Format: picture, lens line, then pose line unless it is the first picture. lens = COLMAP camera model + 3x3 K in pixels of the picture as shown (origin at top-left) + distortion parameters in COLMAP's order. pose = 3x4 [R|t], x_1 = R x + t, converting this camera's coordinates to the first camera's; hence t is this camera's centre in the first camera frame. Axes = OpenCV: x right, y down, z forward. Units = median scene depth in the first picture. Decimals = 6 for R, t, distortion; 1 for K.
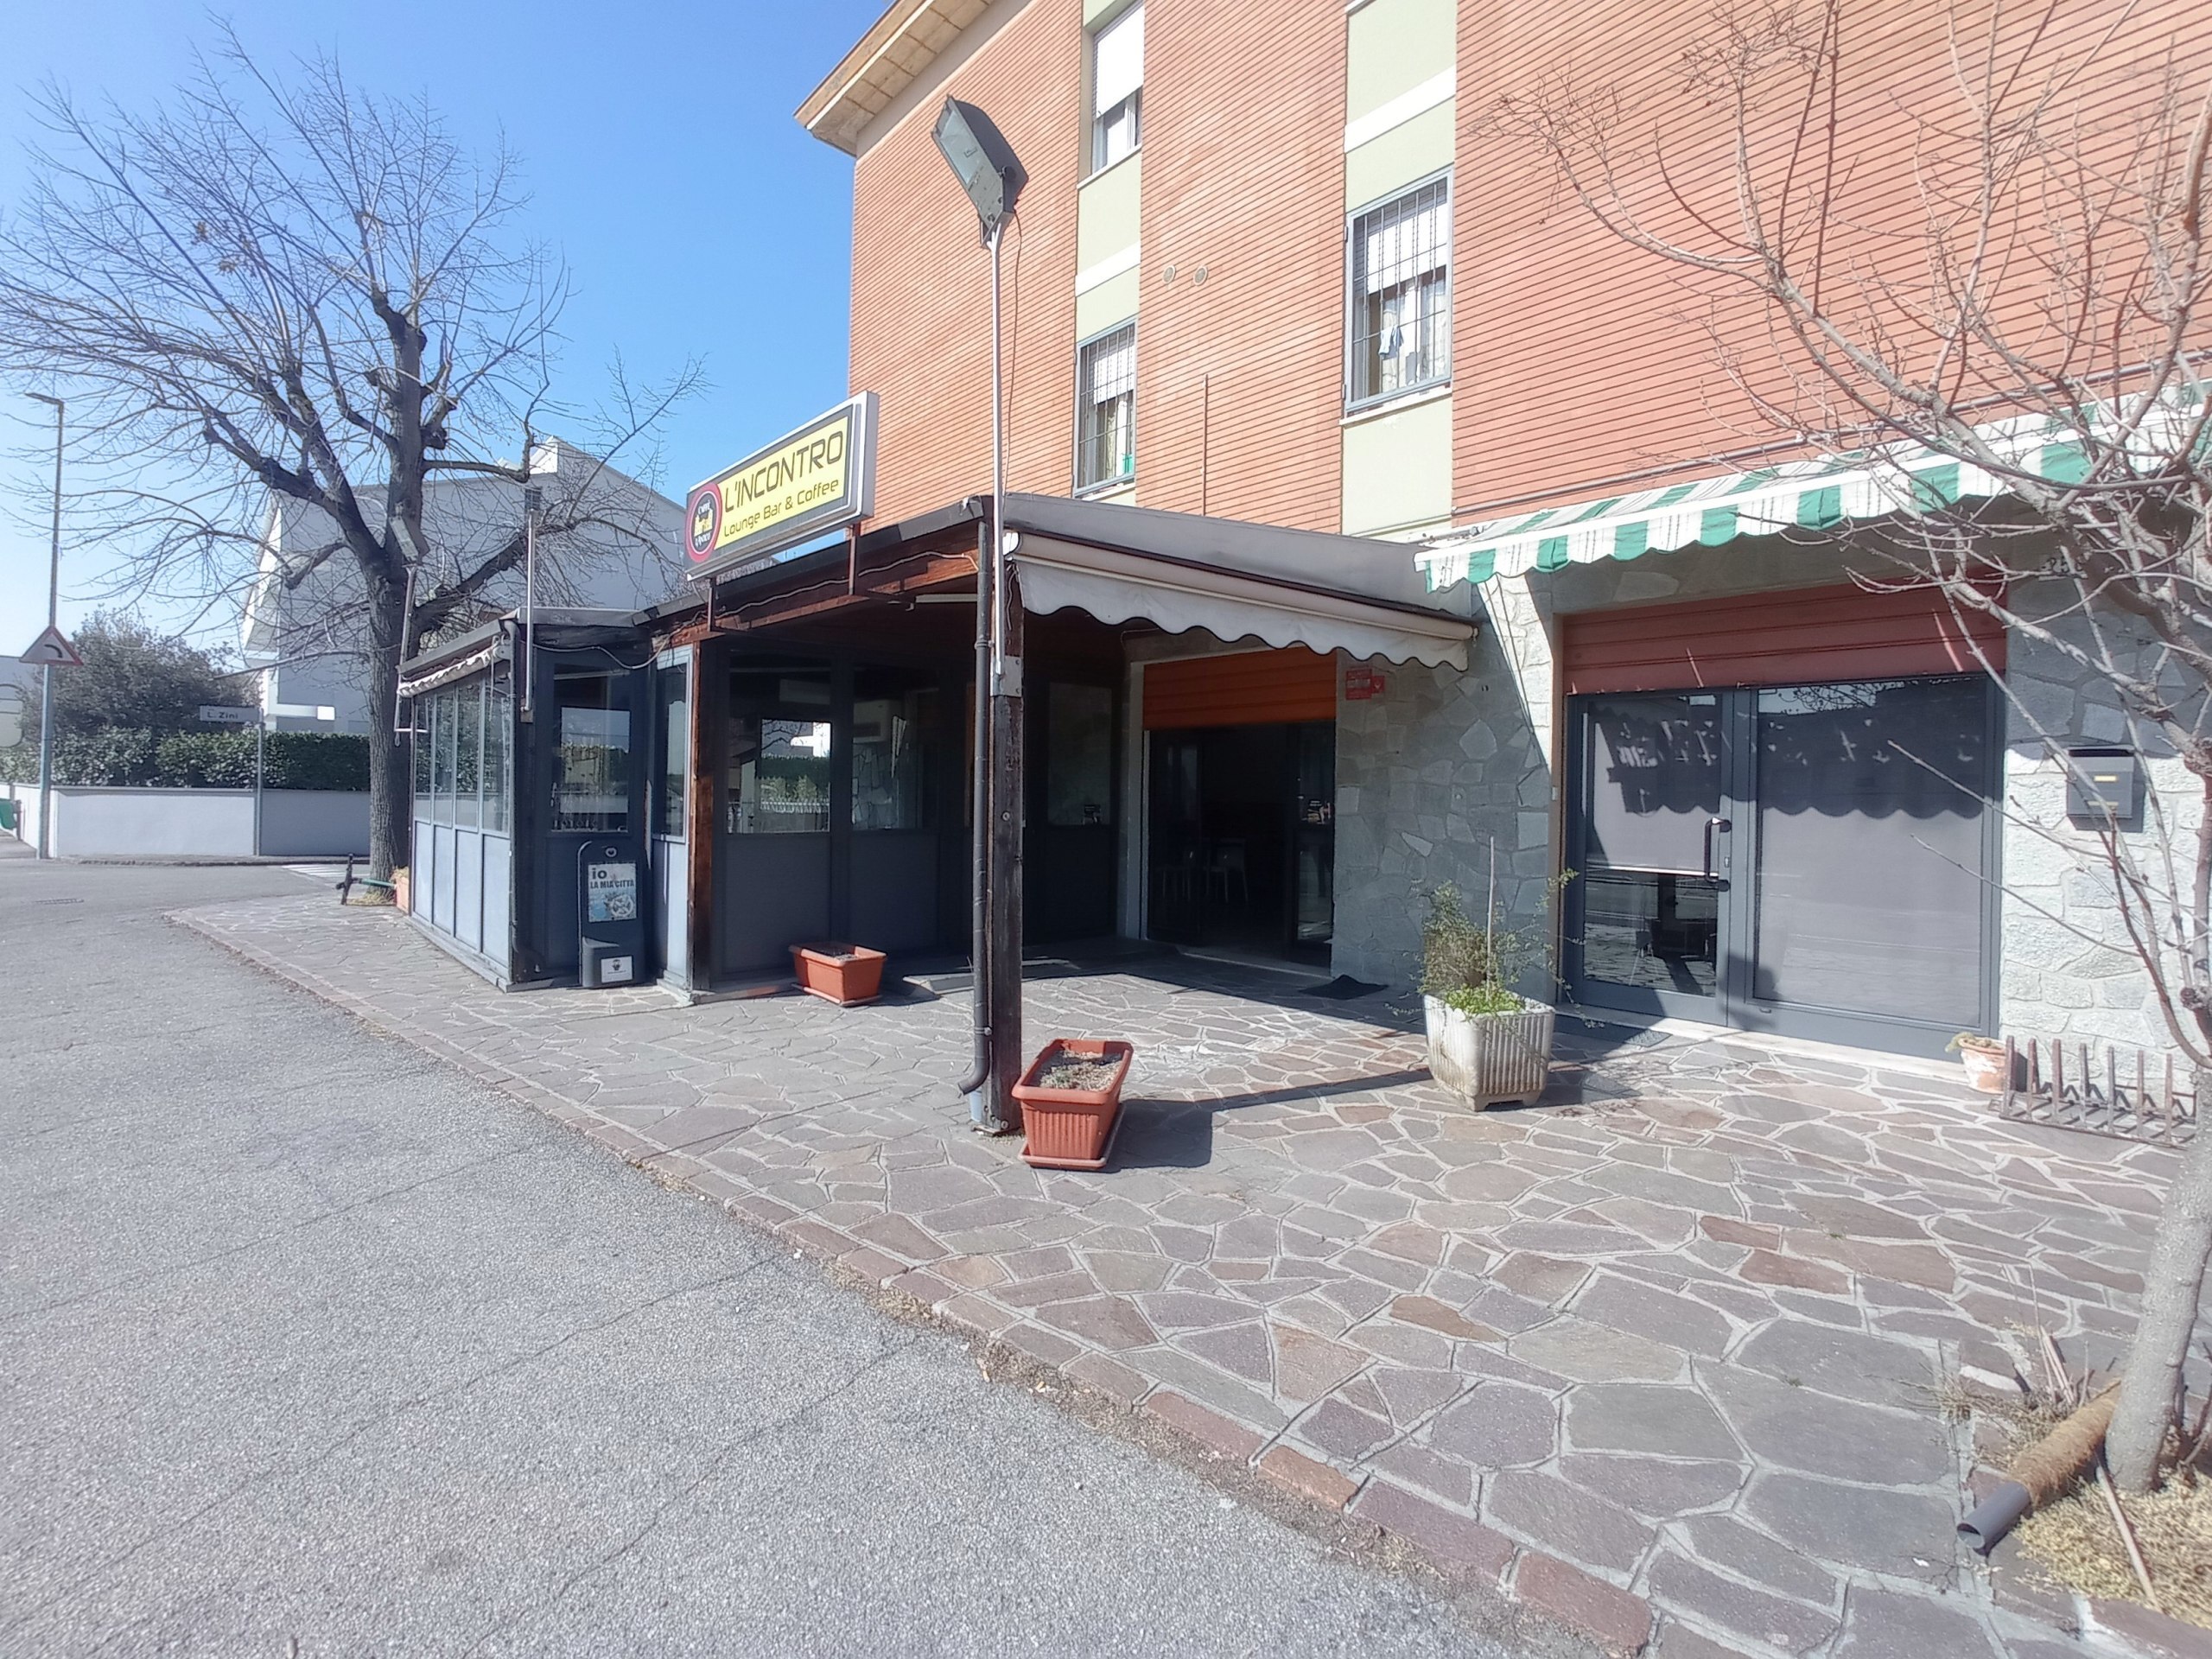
lens RADIAL K [[985.9, 0, 1103.9], [0, 985.9, 810.3], [0, 0, 1]] dist [-0.050697, 0.025499]
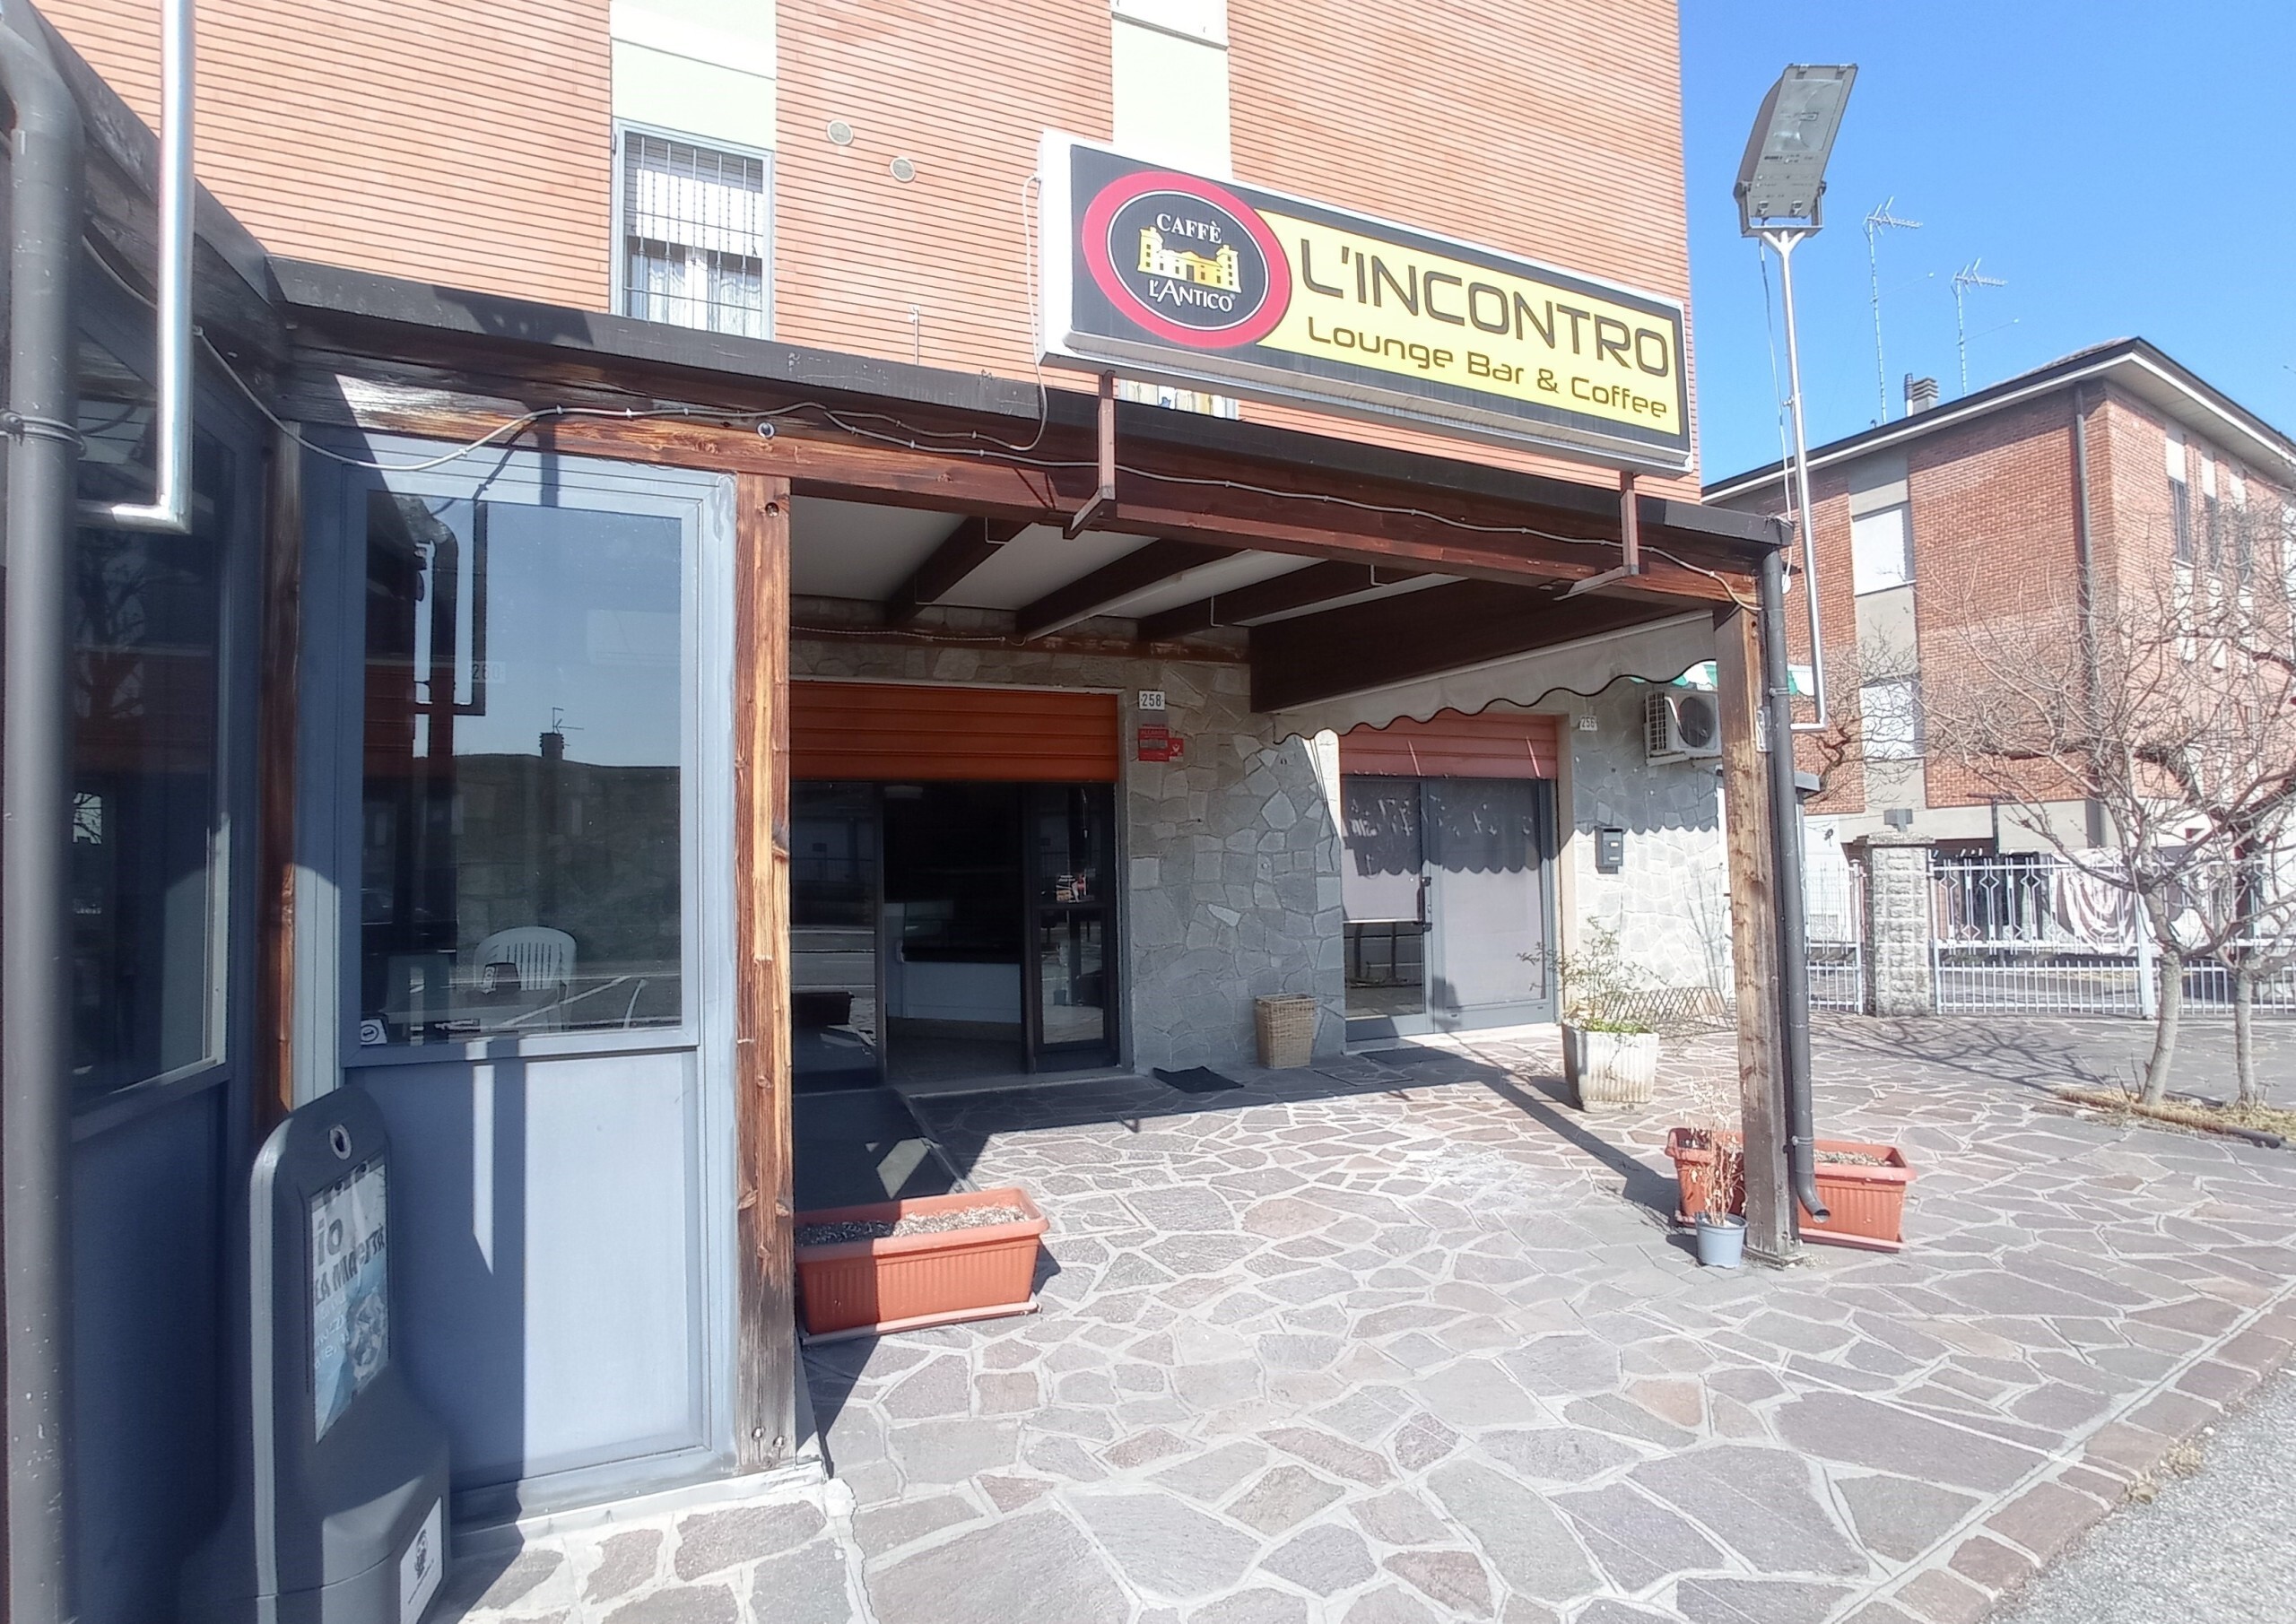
lens RADIAL K [[1036.8, 0, 1153.6], [0, 1036.8, 837.6], [0, 0, 1]] dist [-0.058797, 0.033463]
pose [[0.373042, 0.004800, 0.927802, -0.678135], [0.034403, 0.999227, -0.019002, -0.025706], [-0.927176, 0.039008, 0.372589, 0.695670]]
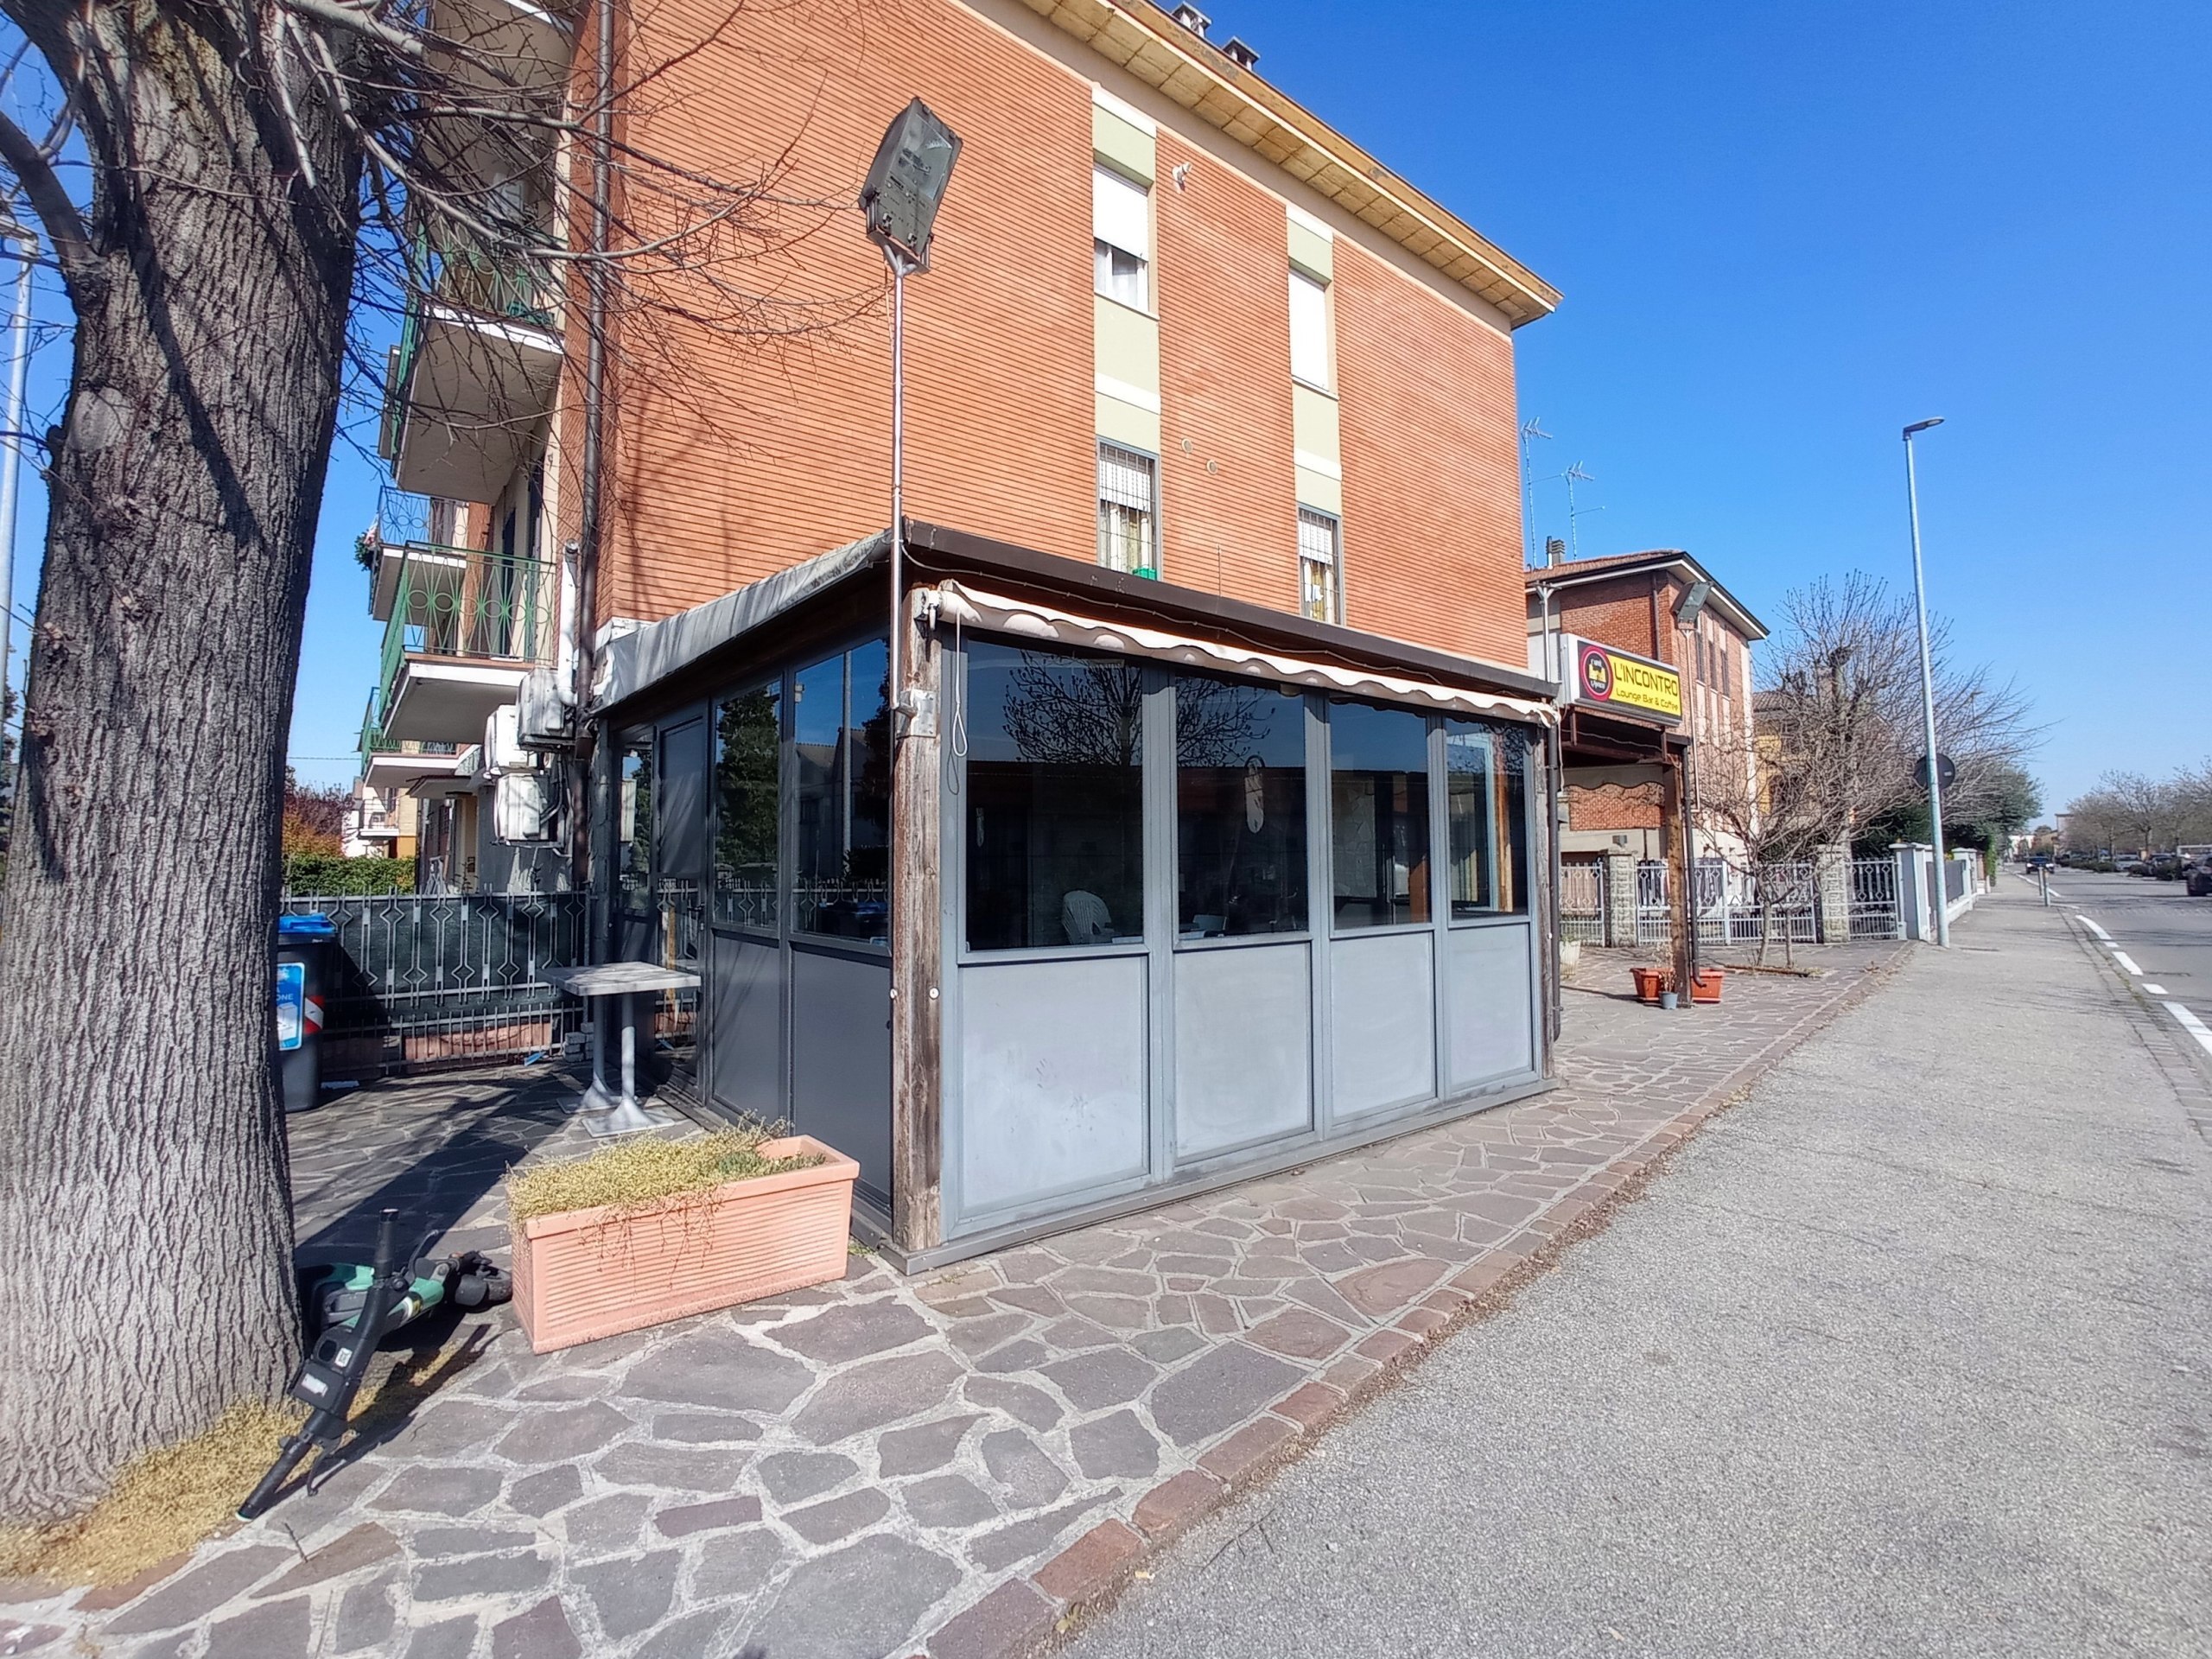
lens RADIAL K [[998.8, 0, 1108.3], [0, 998.8, 808.6], [0, 0, 1]] dist [-0.053615, 0.026142]
pose [[0.086369, 0.038809, 0.995507, -1.521303], [0.019009, 0.998995, -0.040594, -0.044835], [-0.996082, 0.022429, 0.085544, 1.282554]]
